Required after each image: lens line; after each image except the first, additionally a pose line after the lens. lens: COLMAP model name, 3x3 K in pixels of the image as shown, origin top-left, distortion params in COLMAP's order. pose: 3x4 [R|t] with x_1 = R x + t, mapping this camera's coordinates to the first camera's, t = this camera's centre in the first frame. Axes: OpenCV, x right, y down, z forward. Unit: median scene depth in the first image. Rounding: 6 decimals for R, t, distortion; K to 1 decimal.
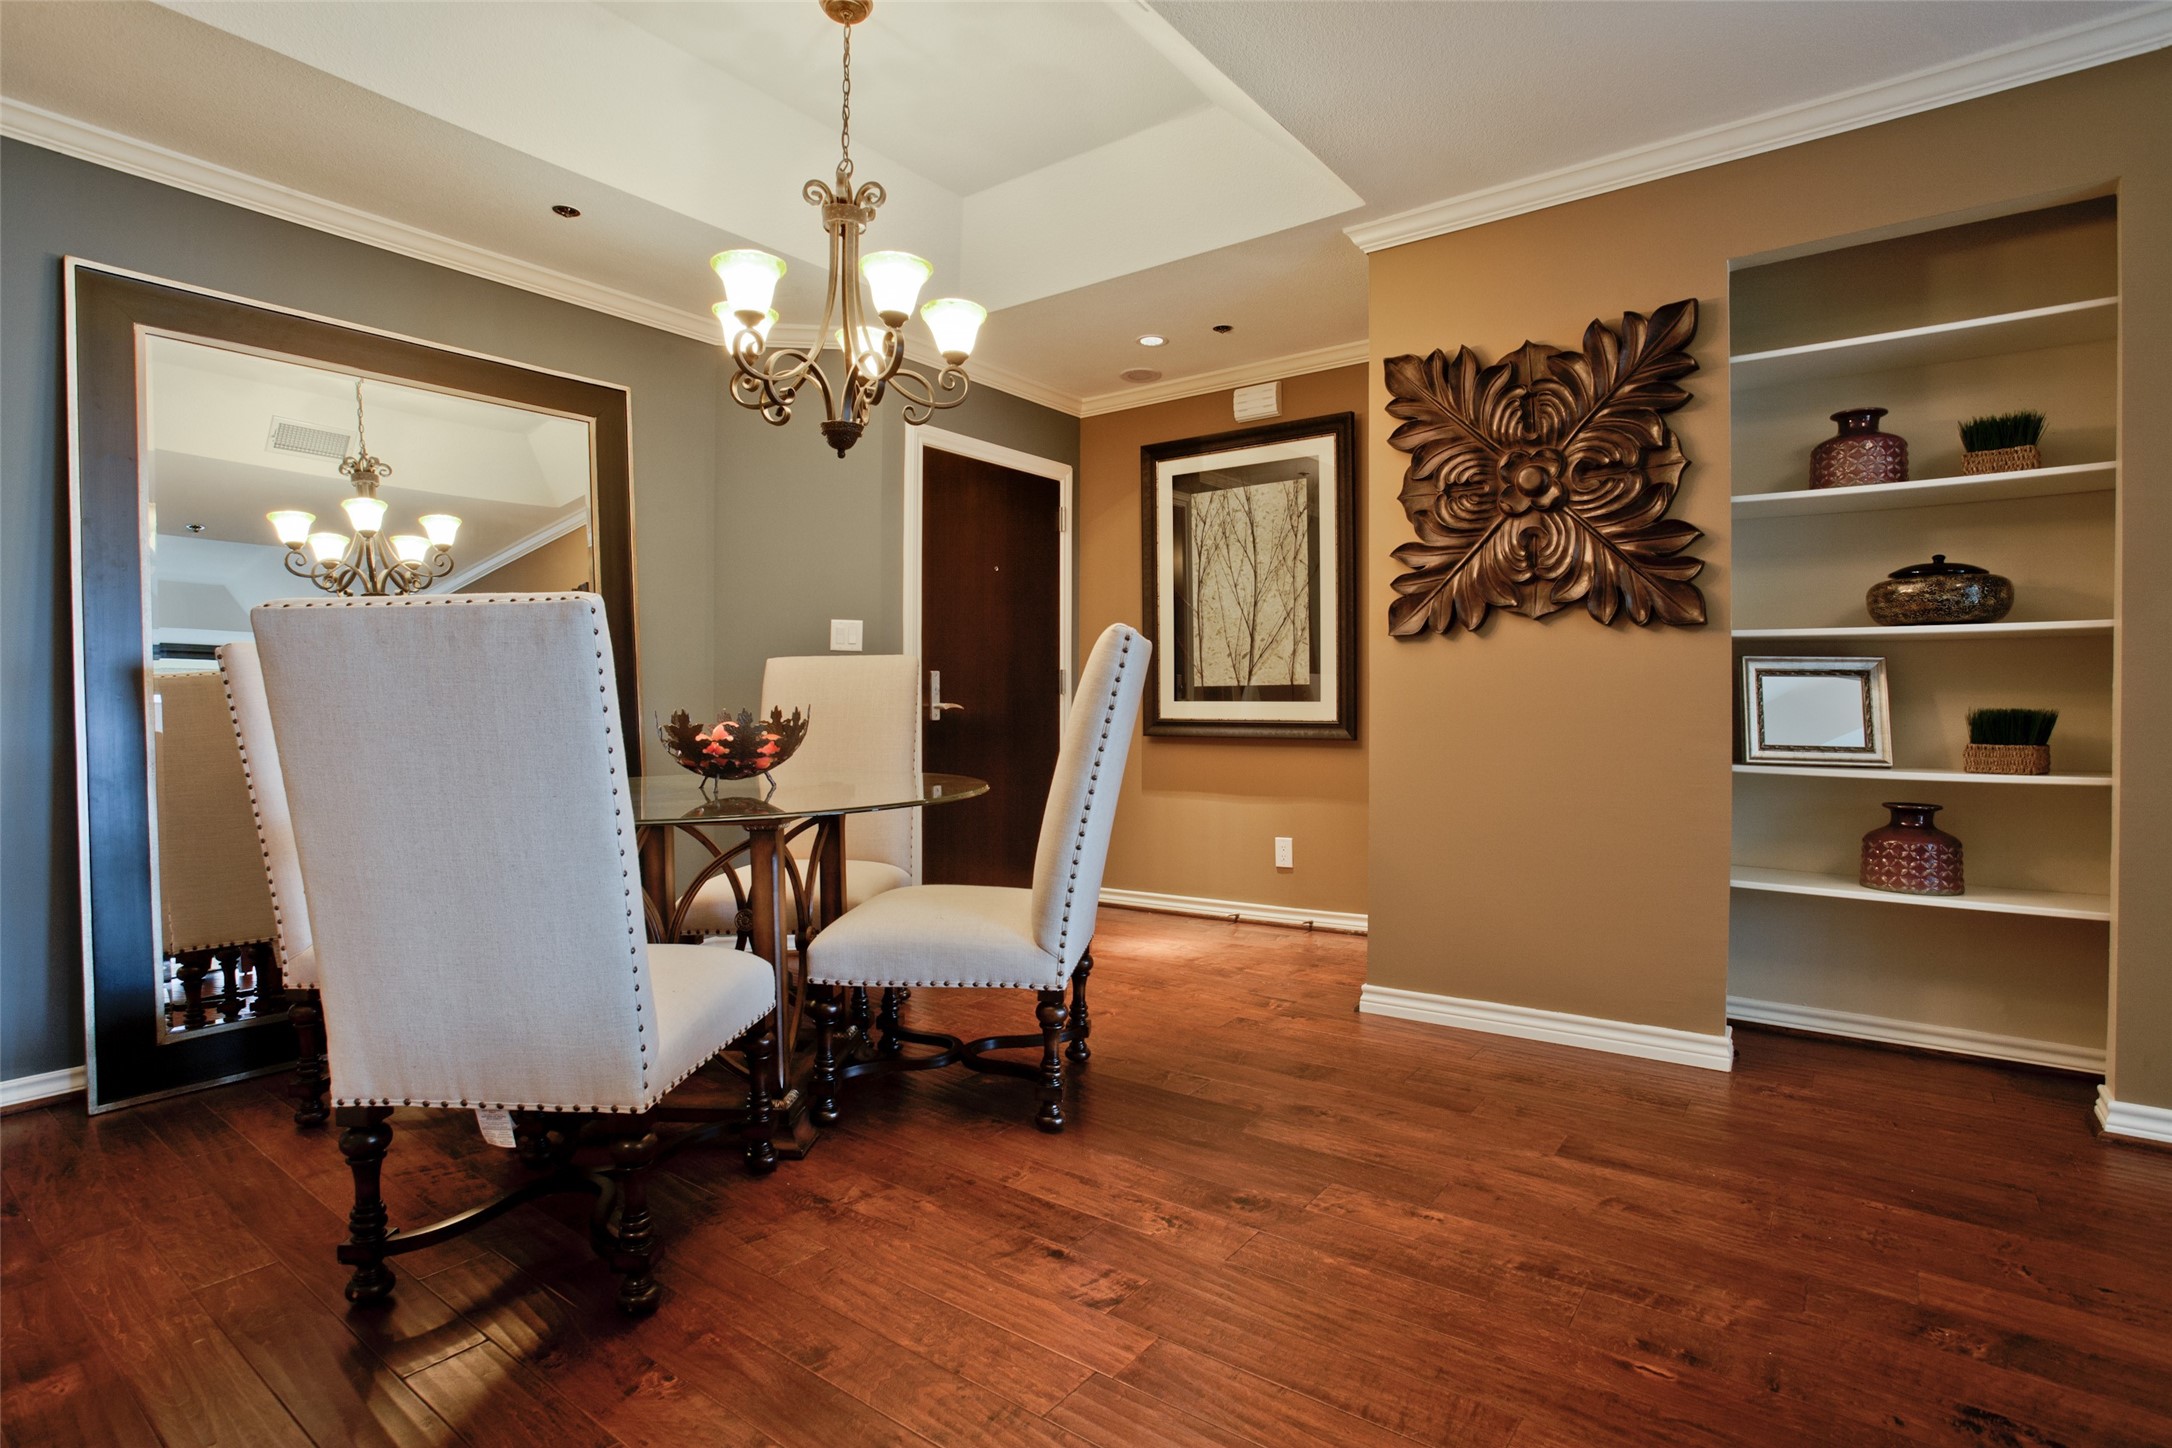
lens RADIAL K [[1098.3, 0, 1060.0], [0, 1098.3, 699.7], [0, 0, 1]] dist [-0.044697, 0.017703]
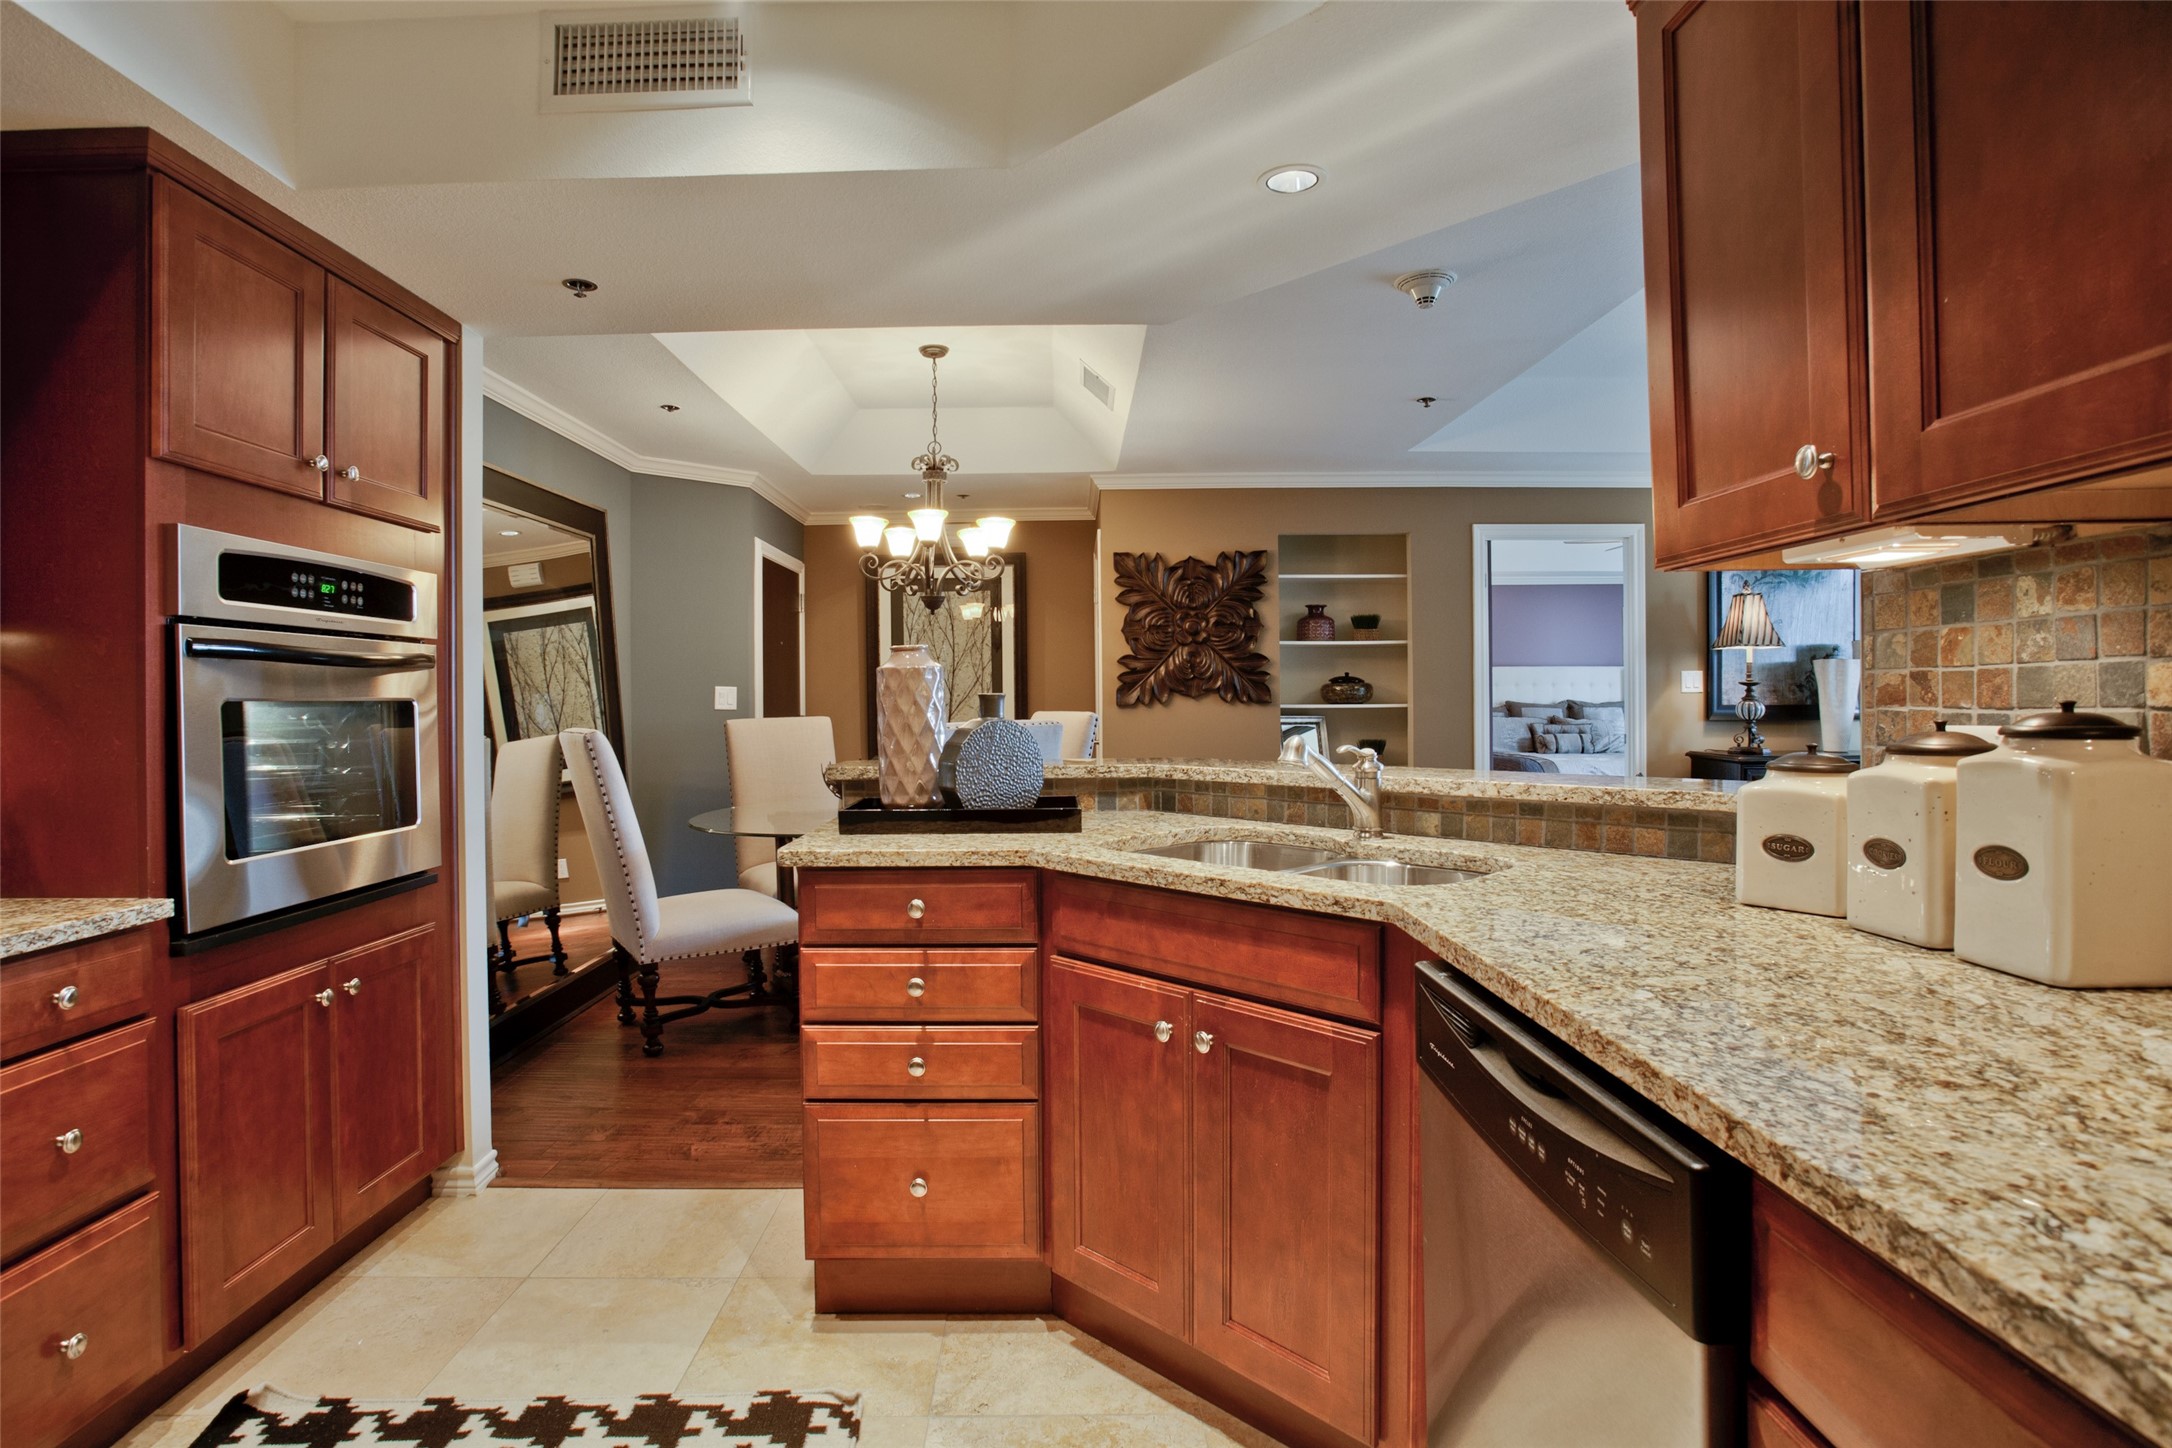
lens RADIAL K [[1098.3, 0, 1060.0], [0, 1098.3, 699.7], [0, 0, 1]] dist [-0.044697, 0.017703]
pose [[0.797470, -0.005662, 0.603332, -1.017033], [0.009105, 0.999955, -0.002650, -0.073265], [-0.603289, 0.007607, 0.797486, -0.463846]]
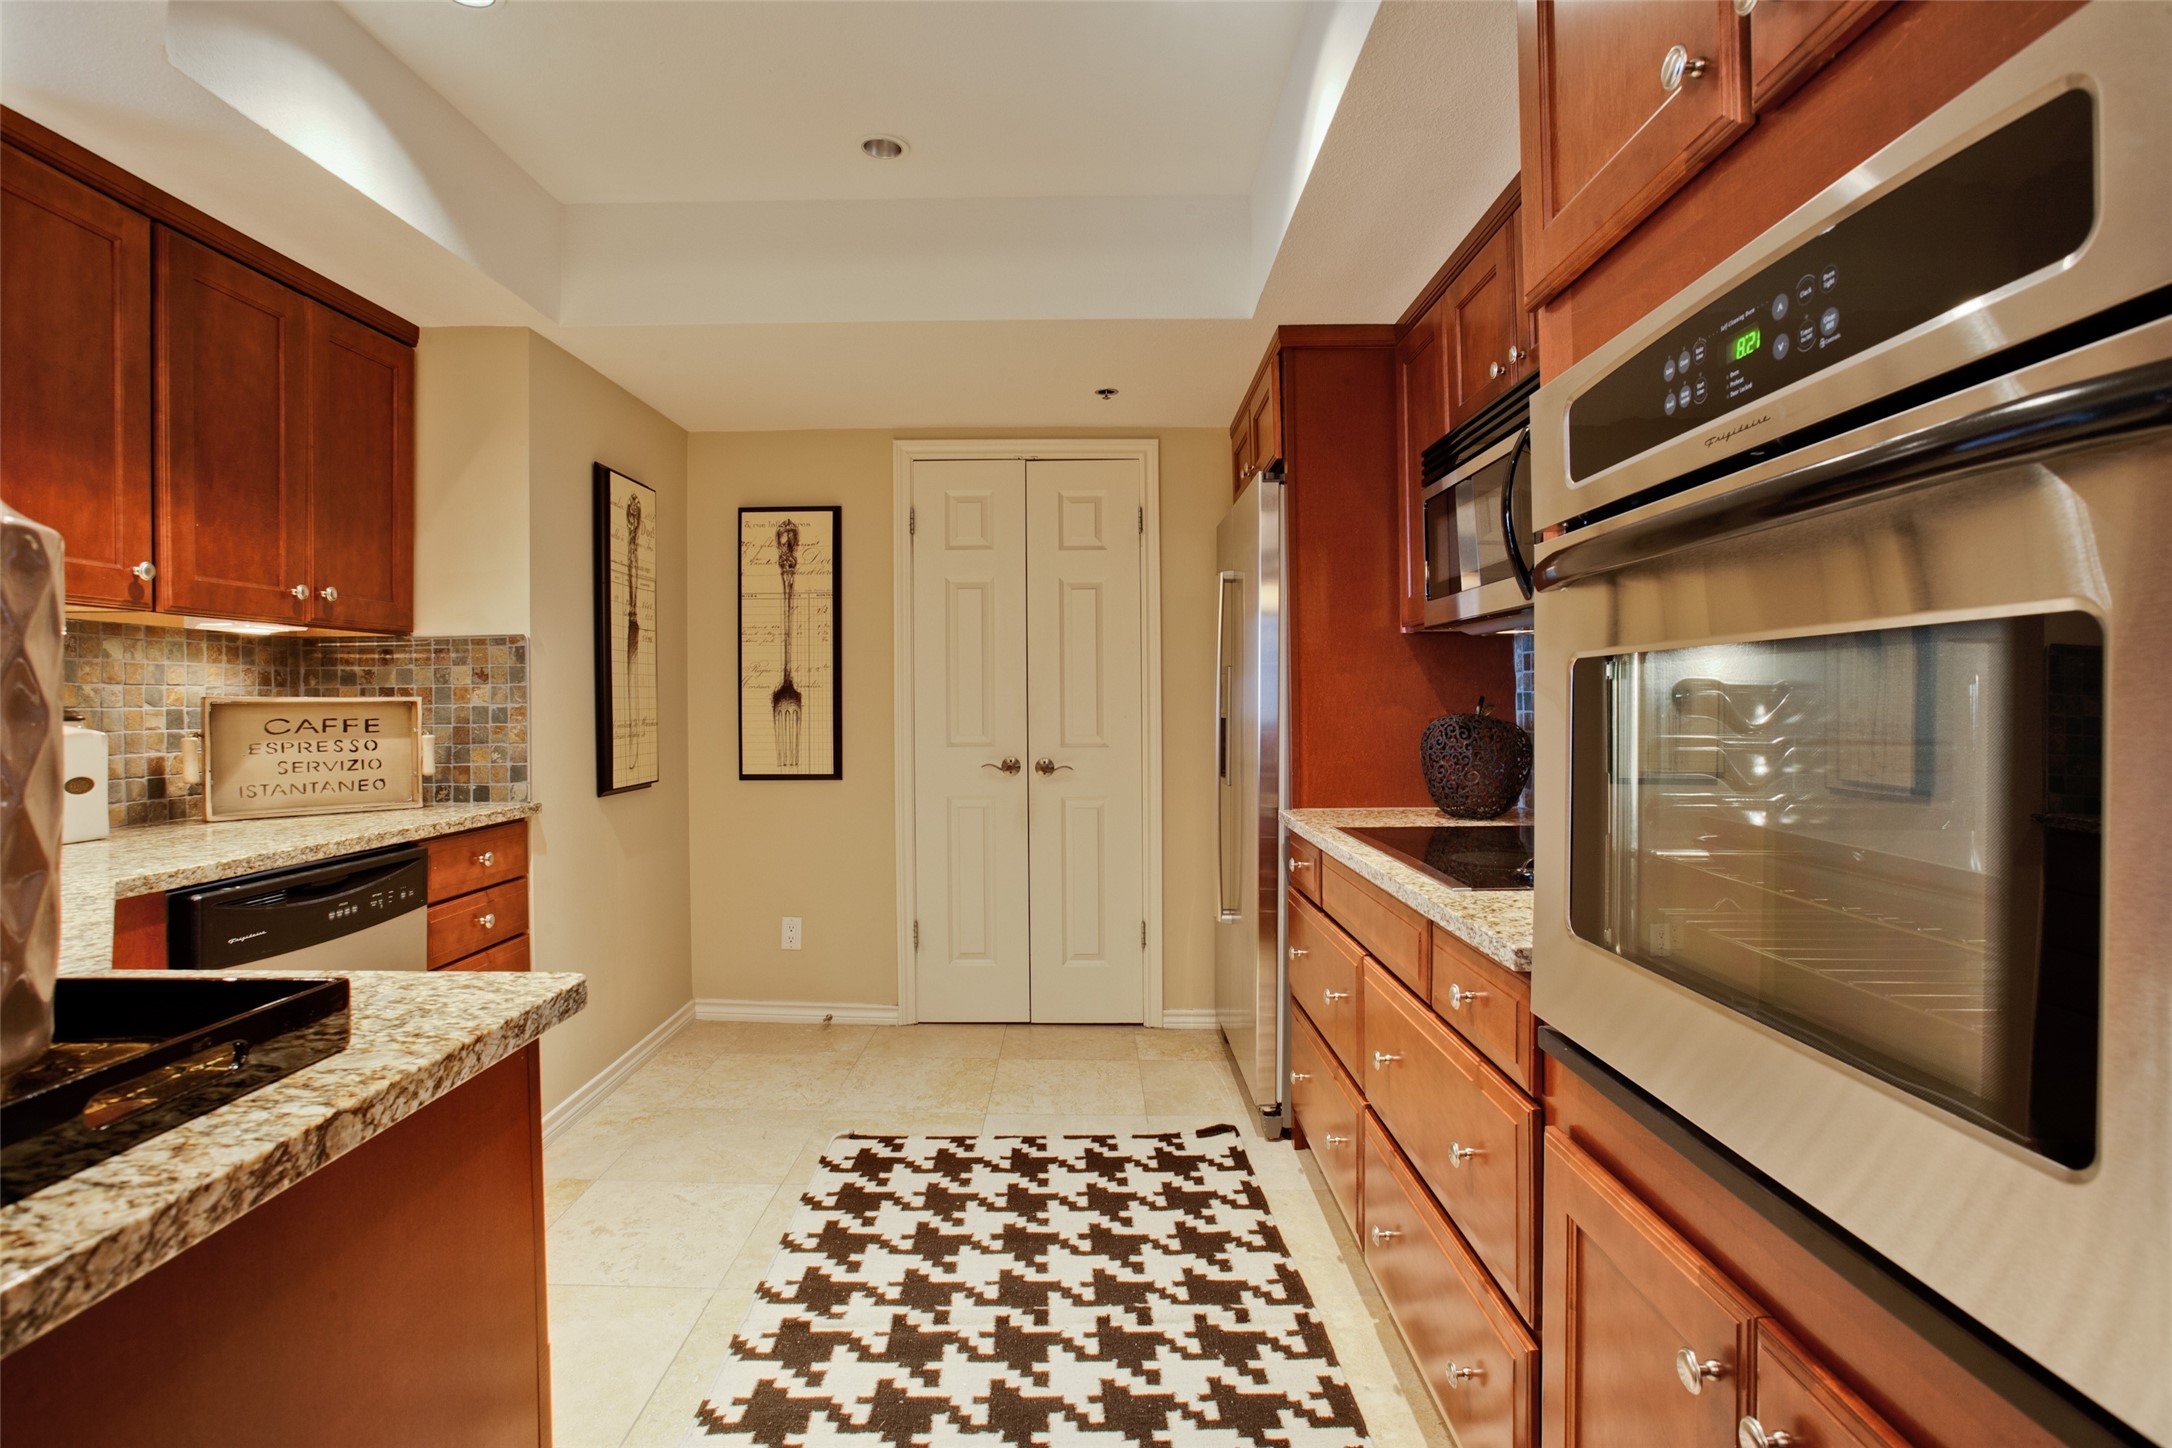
lens RADIAL K [[1066.7, 0, 1075.8], [0, 1066.7, 702.9], [0, 0, 1]] dist [-0.061627, 0.029612]
pose [[-0.803679, 0.009122, -0.594993, -0.664708], [0.008614, 0.999956, 0.003695, -0.067423], [0.595001, -0.002156, -0.803722, 0.573908]]
